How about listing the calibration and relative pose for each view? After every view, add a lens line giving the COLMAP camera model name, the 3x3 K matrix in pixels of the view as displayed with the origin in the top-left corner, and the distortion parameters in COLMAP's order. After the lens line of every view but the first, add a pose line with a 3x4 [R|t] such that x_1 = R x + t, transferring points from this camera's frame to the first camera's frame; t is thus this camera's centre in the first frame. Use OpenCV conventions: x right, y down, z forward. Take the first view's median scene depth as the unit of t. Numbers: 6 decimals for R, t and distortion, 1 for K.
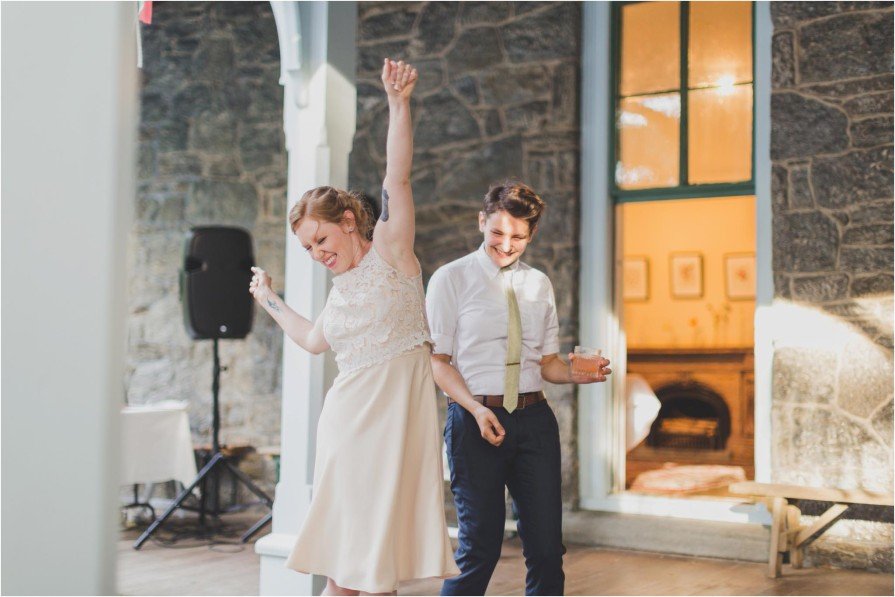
lens RADIAL K [[1278.0, 0, 447.5], [0, 1278.0, 298.5], [0, 0, 1]] dist [0.004487, 0.090500]
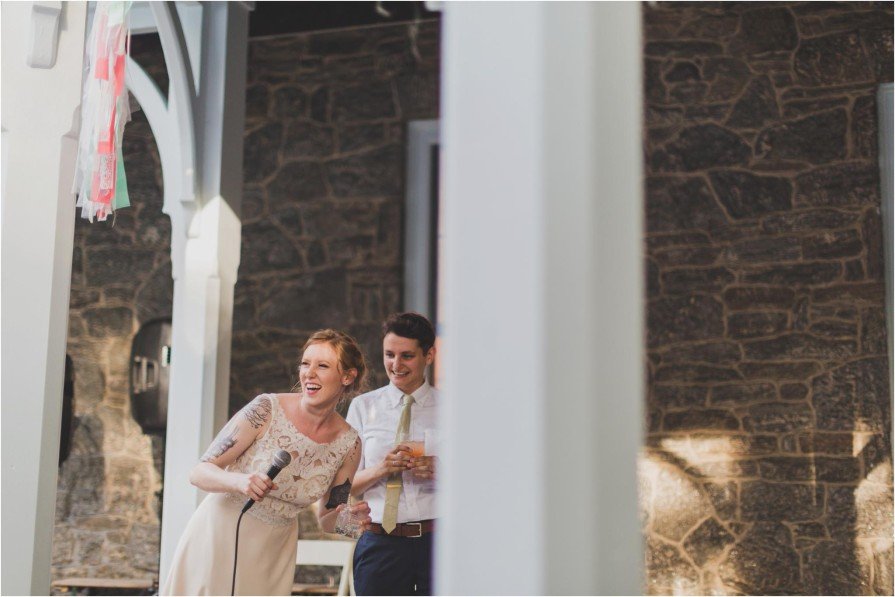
lens RADIAL K [[1278.0, 0, 447.5], [0, 1278.0, 298.5], [0, 0, 1]] dist [0.004487, 0.090500]
pose [[0.965558, 0.036722, 0.257584, -0.130362], [-0.013174, 0.995621, -0.092554, -0.008088], [-0.259854, 0.085972, 0.961813, -0.014329]]
